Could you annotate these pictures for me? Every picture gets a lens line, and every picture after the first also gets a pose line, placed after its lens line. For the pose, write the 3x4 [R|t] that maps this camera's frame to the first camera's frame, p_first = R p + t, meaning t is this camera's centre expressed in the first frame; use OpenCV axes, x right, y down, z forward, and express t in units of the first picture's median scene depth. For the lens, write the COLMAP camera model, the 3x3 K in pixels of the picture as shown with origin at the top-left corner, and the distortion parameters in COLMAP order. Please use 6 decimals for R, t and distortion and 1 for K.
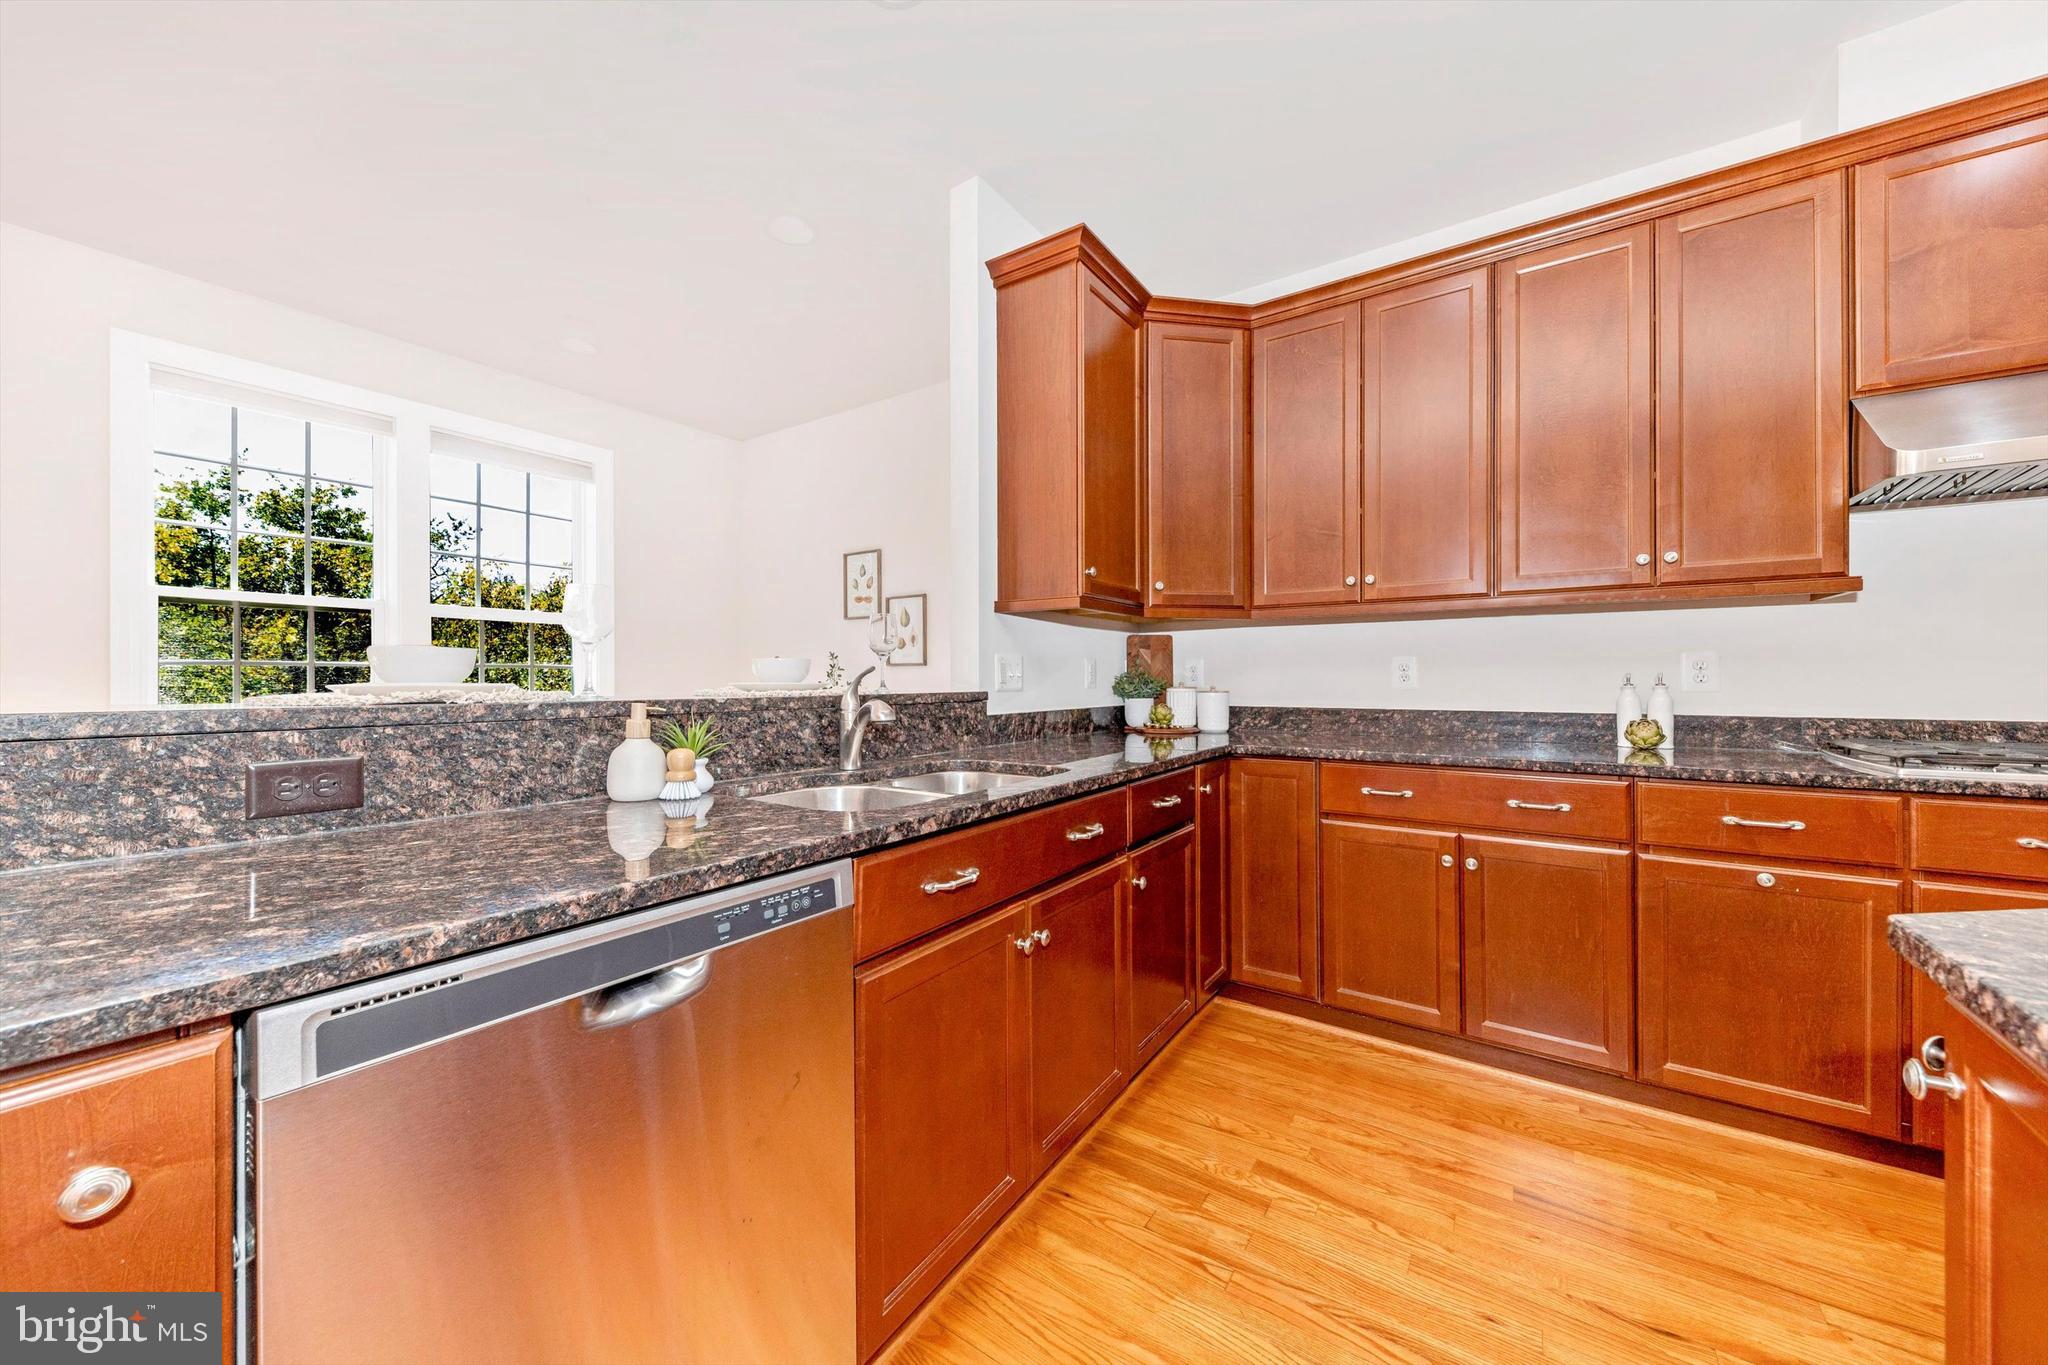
lens RADIAL K [[708.5, 0, 1025.7], [0, 708.5, 682.8], [0, 0, 1]] dist [-0.002292, -0.000844]
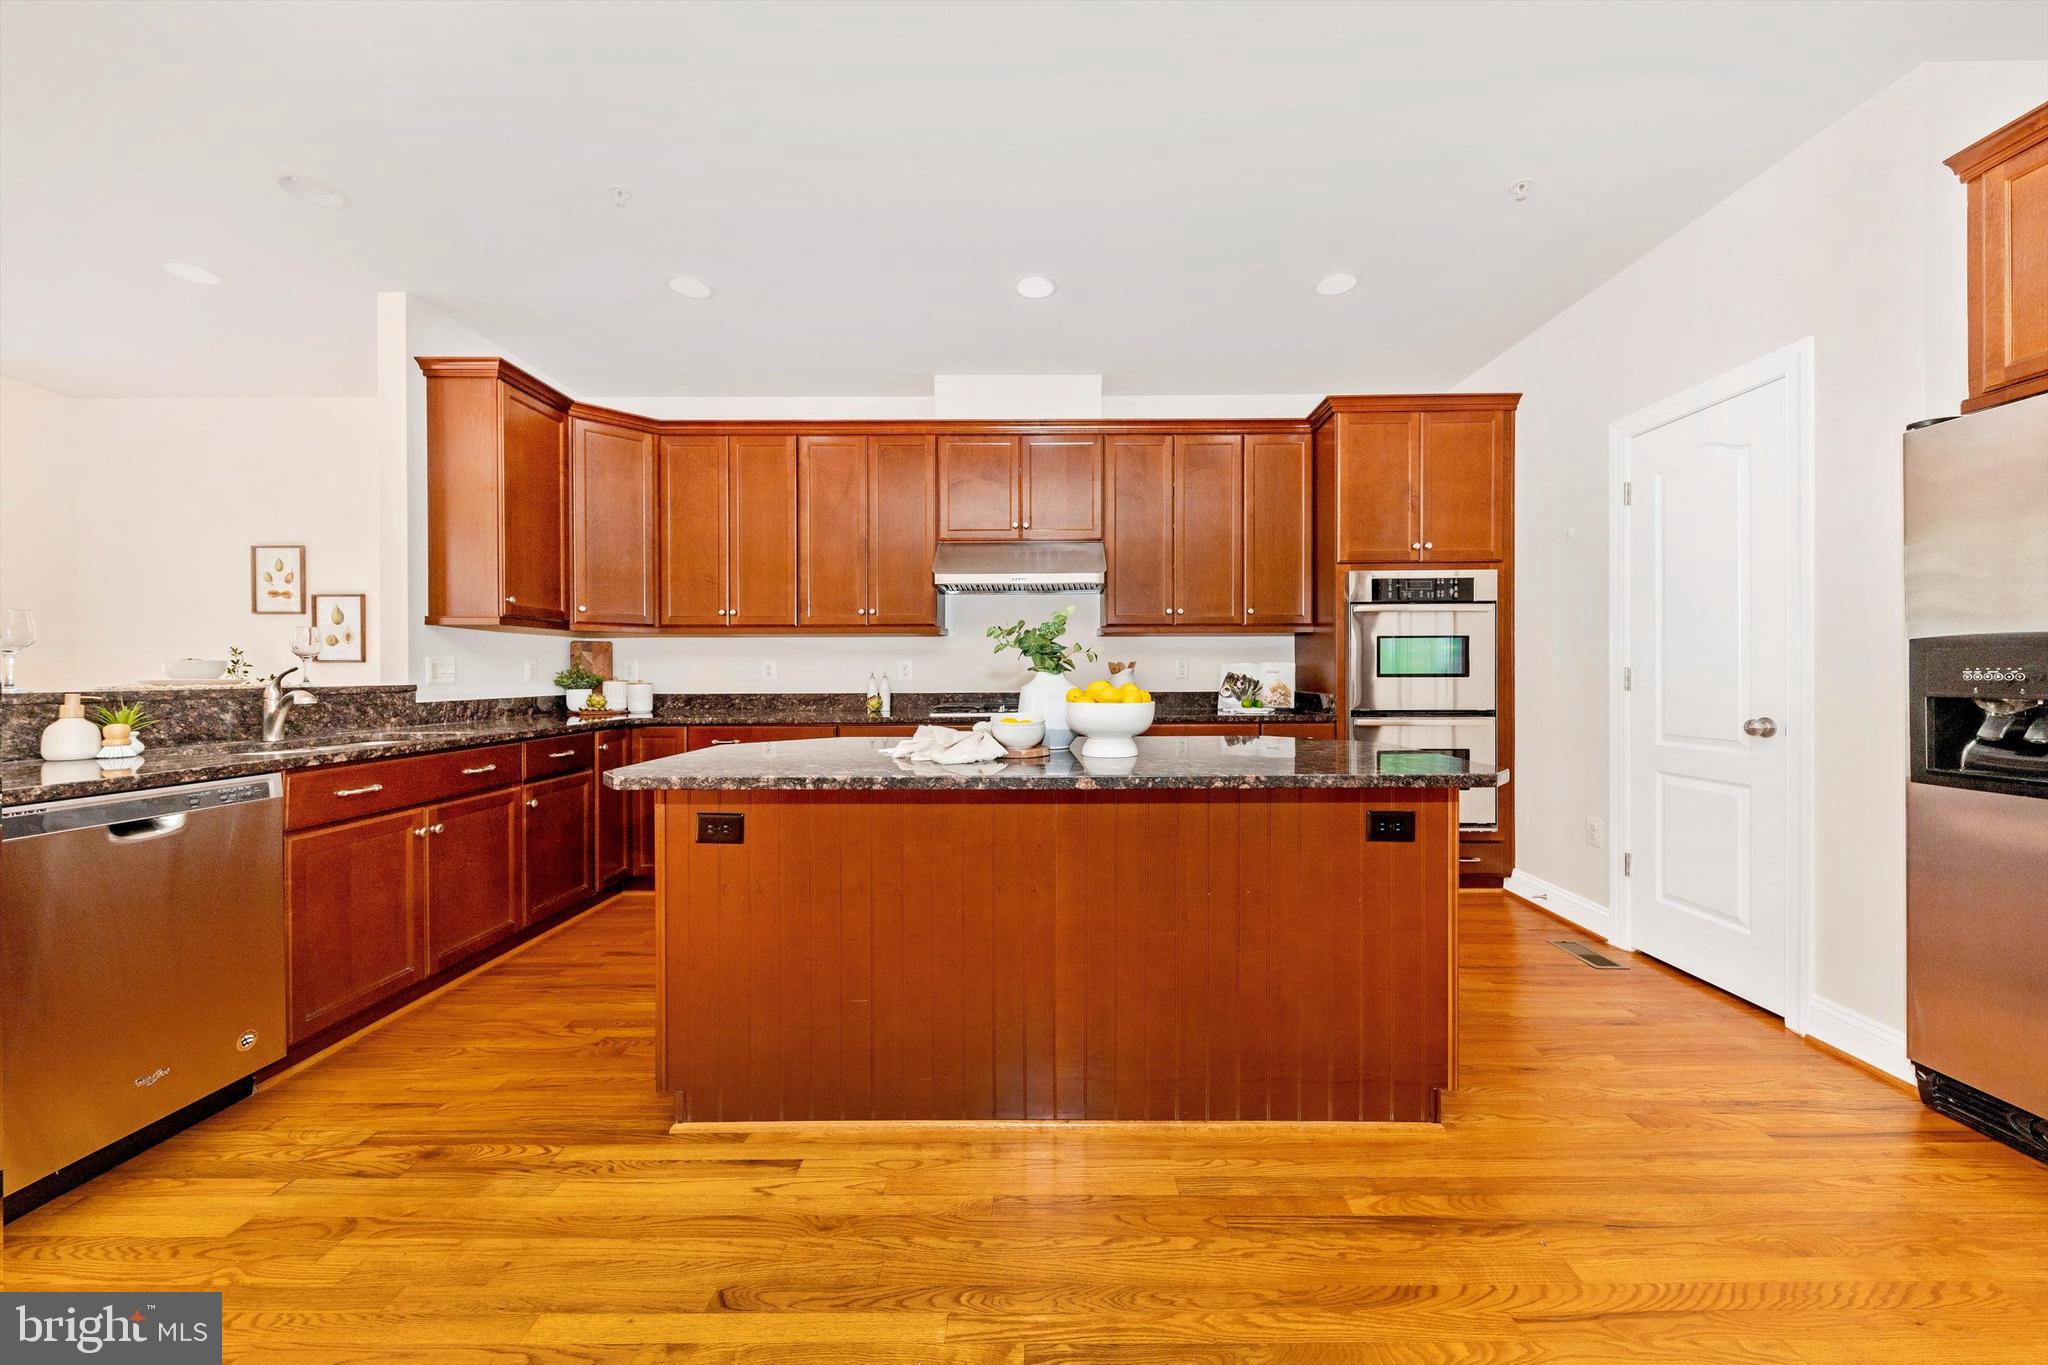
lens RADIAL K [[708.5, 0, 1030.4], [0, 708.5, 674.8], [0, 0, 1]] dist [-0.002292, -0.000844]
pose [[0.827890, -0.004025, 0.560876, 0.174434], [0.004860, 0.999988, 0.000003, -0.000960], [-0.560870, 0.002724, 0.827900, -0.830085]]
